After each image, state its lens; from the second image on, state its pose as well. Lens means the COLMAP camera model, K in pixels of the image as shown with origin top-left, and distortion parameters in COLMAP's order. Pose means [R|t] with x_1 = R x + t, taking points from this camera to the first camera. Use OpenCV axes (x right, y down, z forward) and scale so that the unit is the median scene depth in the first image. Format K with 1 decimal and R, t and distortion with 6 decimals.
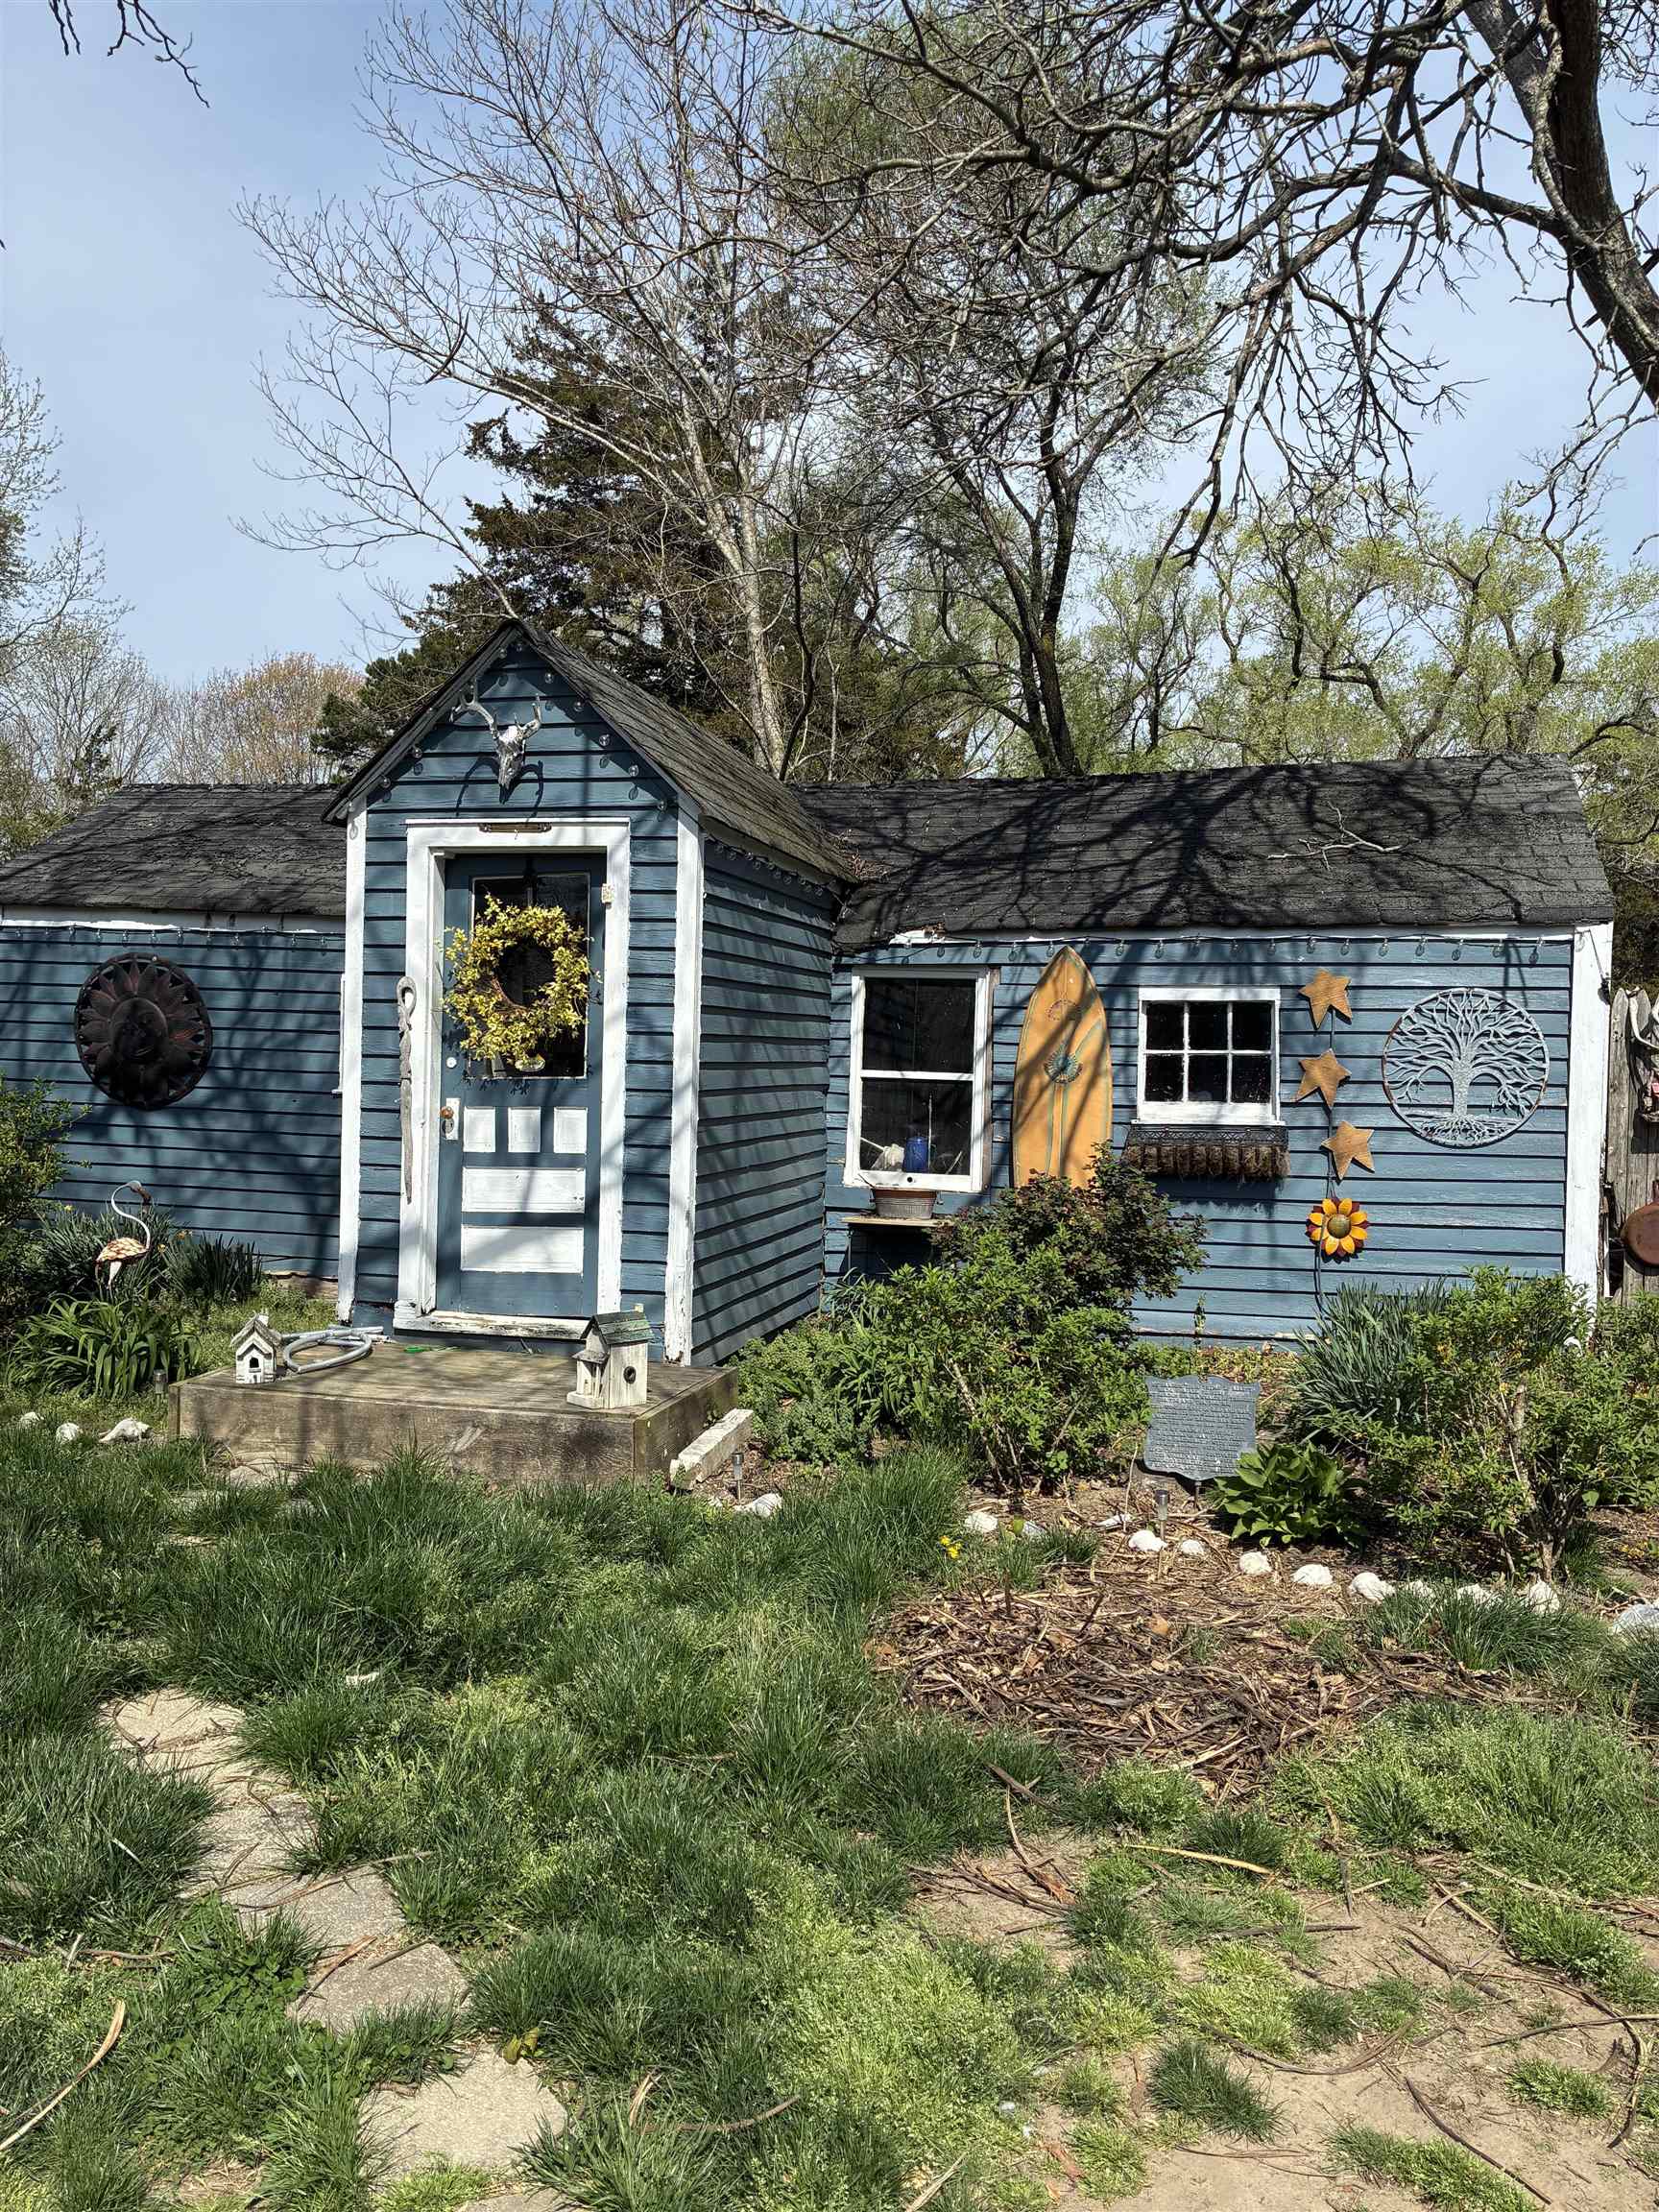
lens RADIAL K [[1684.7, 0, 829.5], [0, 1684.7, 1106.0], [0, 0, 1]] dist [0.163805, -0.515361]
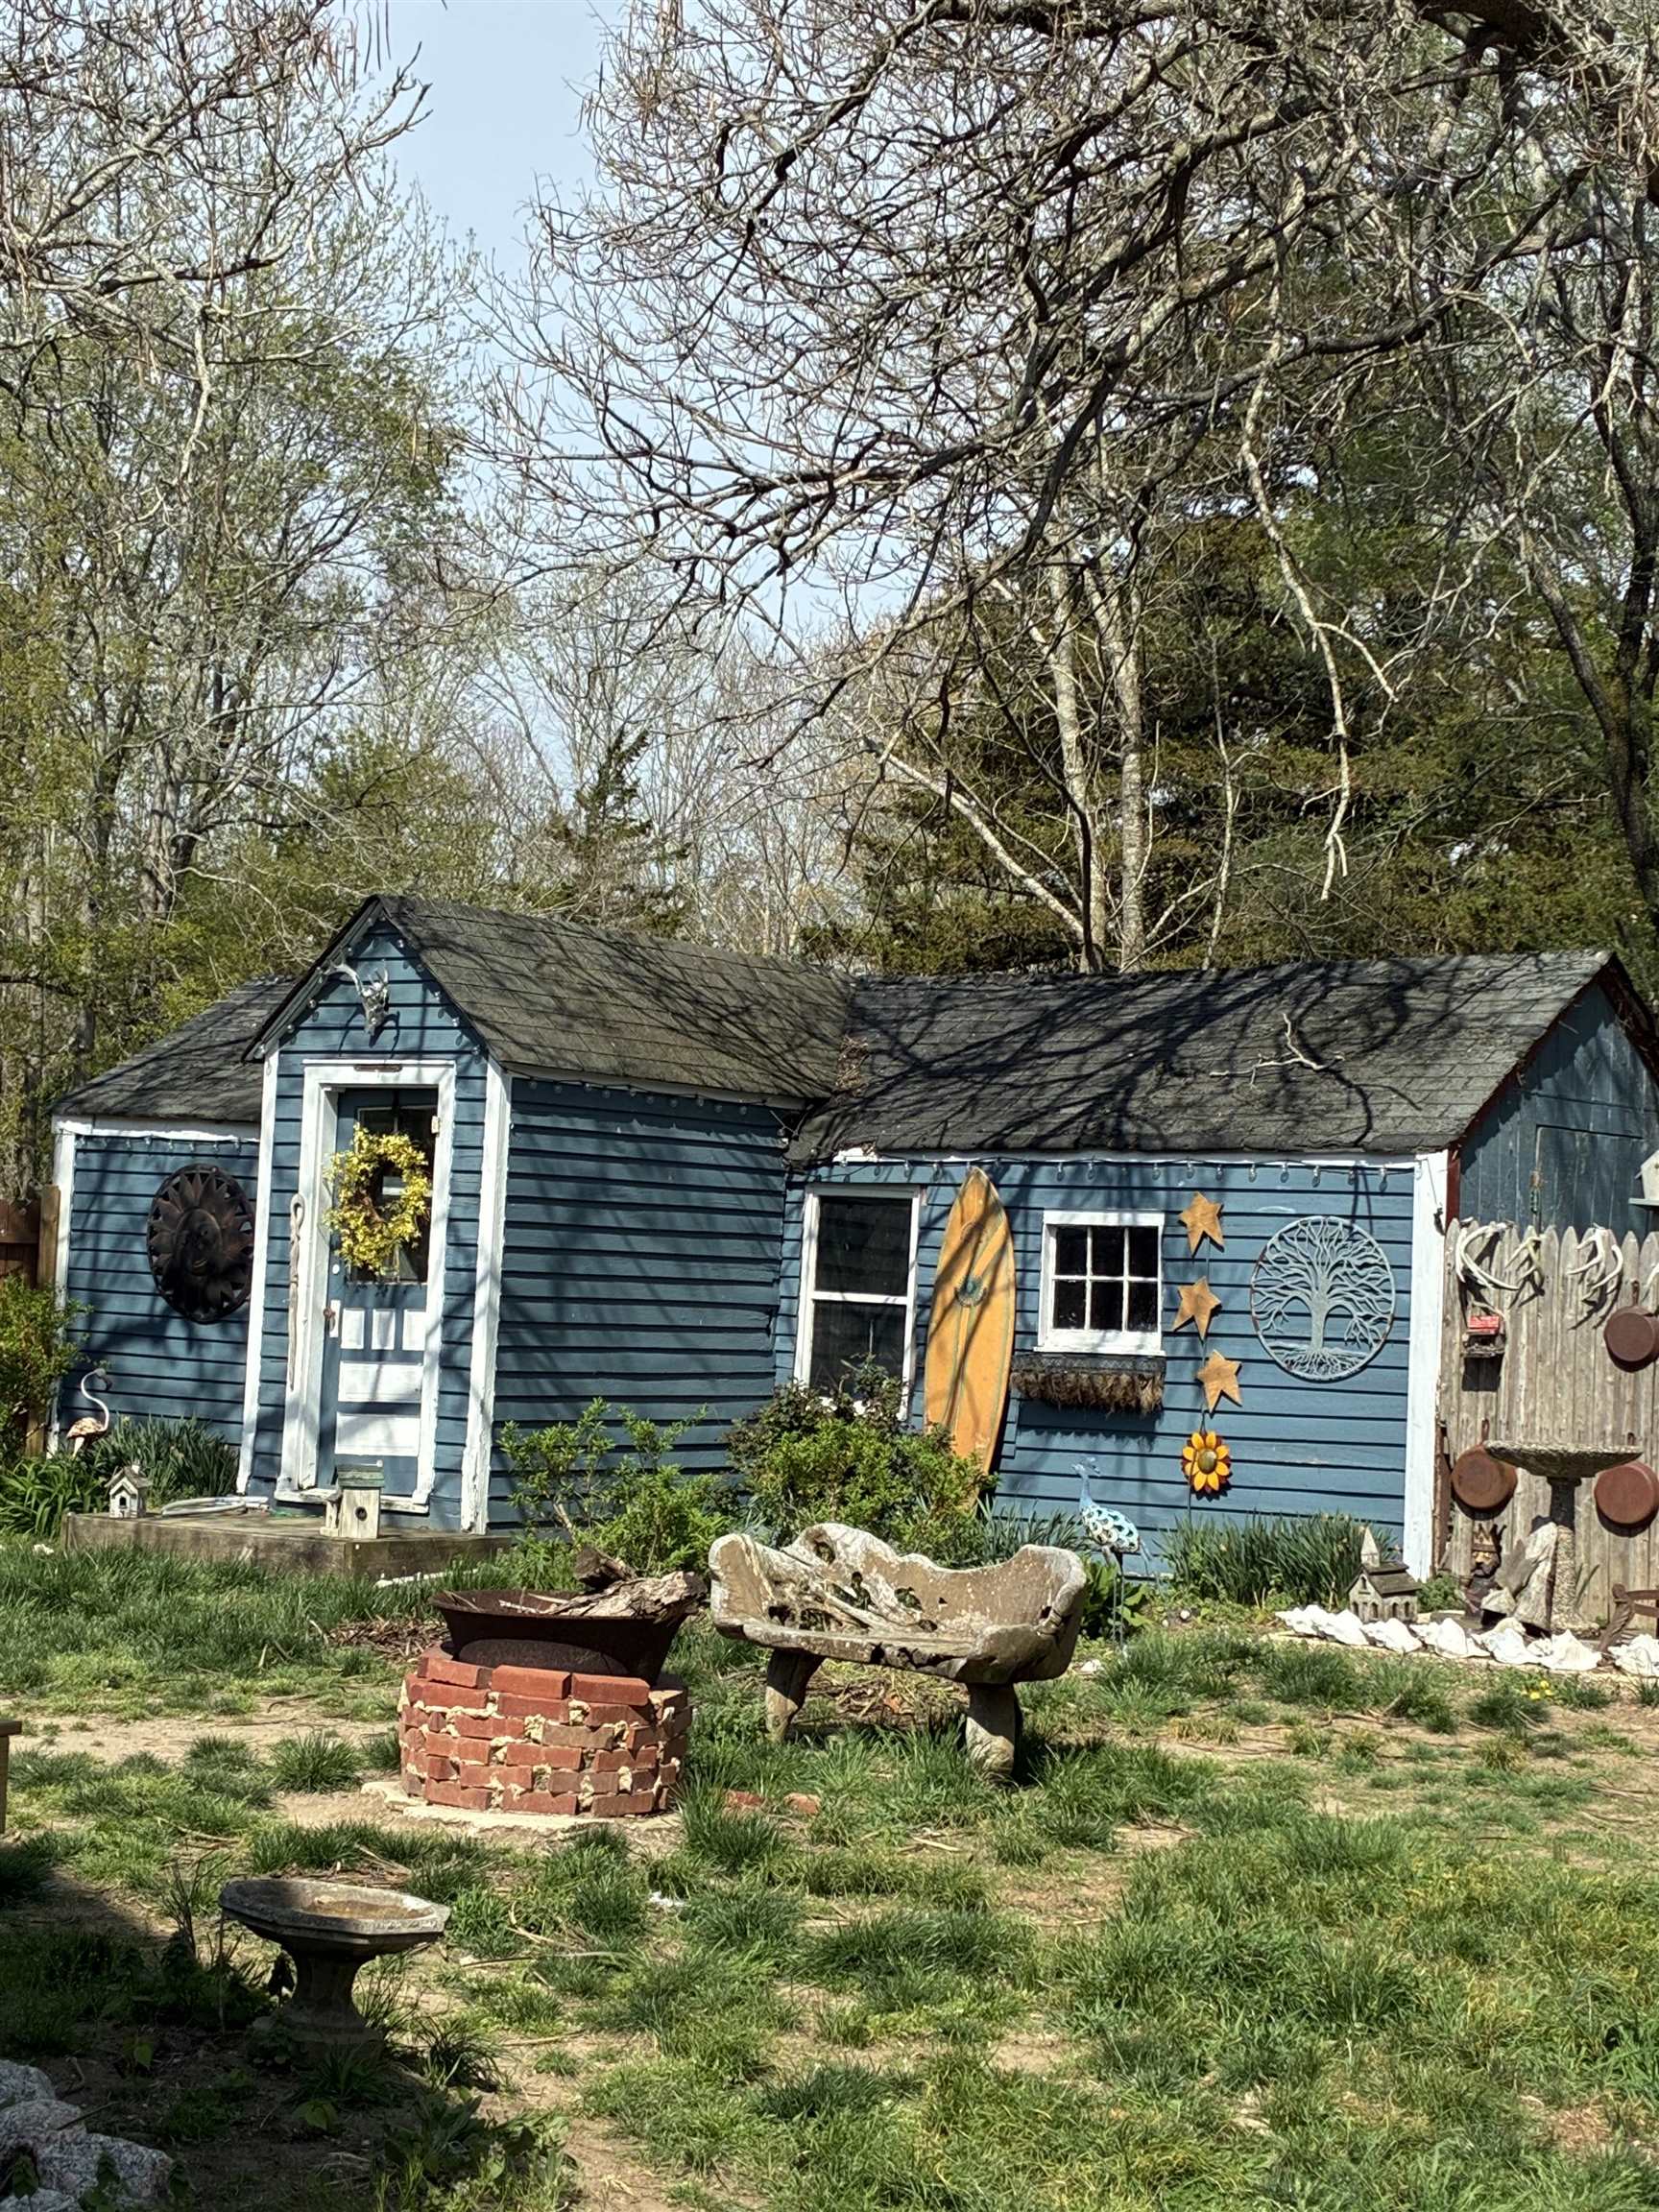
lens RADIAL K [[3767.1, 0, 829.5], [0, 3767.1, 1106.0], [0, 0, 1]] dist [0.184661, -0.017609]
pose [[0.925922, 0.002111, -0.377710, 0.927085], [-0.036389, 0.995832, -0.083638, 0.058203], [0.375959, 0.091187, 0.922139, -1.089575]]
